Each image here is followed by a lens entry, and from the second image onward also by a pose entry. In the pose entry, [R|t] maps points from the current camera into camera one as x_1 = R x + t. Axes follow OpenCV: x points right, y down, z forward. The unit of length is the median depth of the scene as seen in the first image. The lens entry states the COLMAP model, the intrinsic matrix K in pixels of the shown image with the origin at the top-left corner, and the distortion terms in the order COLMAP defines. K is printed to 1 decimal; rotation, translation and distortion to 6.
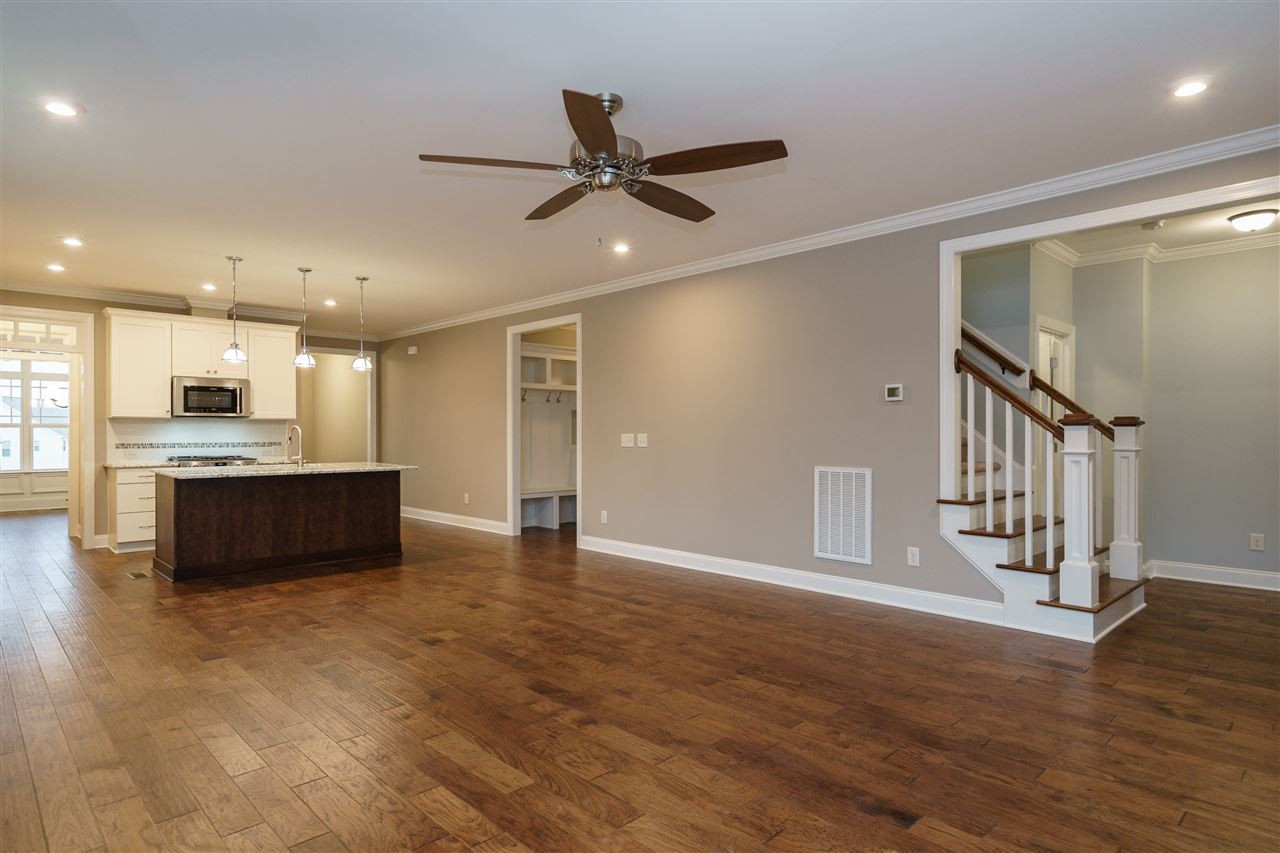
lens RADIAL K [[708.8, 0, 642.6], [0, 708.8, 430.9], [0, 0, 1]] dist [-0.000954, 0.000696]
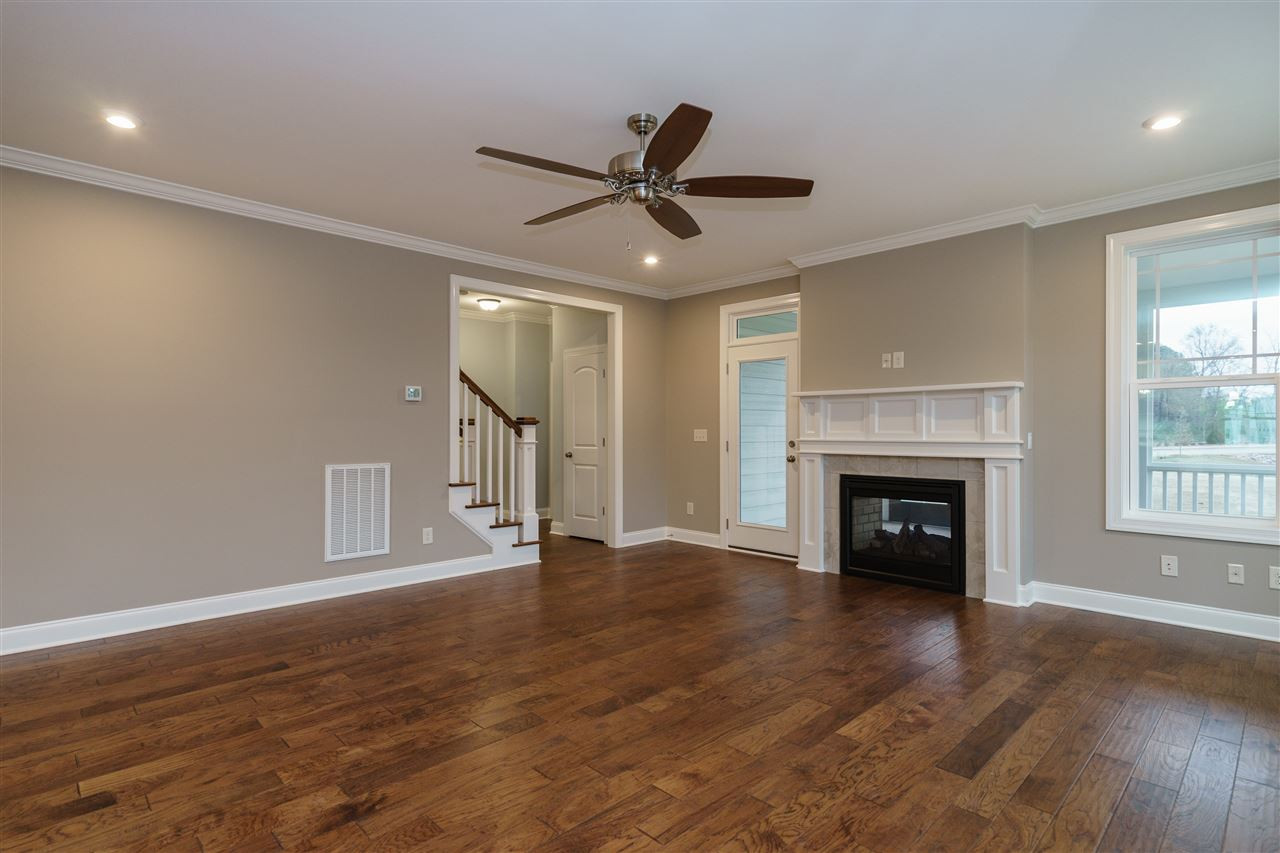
lens RADIAL K [[630.0, 0, 640.0], [0, 630.0, 426.5], [0, 0, 1]] dist [-0.000439, 0.000067]
pose [[0.004097, 0.005718, 0.999975, -0.736905], [-0.004871, 0.999972, -0.005698, 0.002329], [-0.999980, -0.004848, 0.004124, 0.732968]]
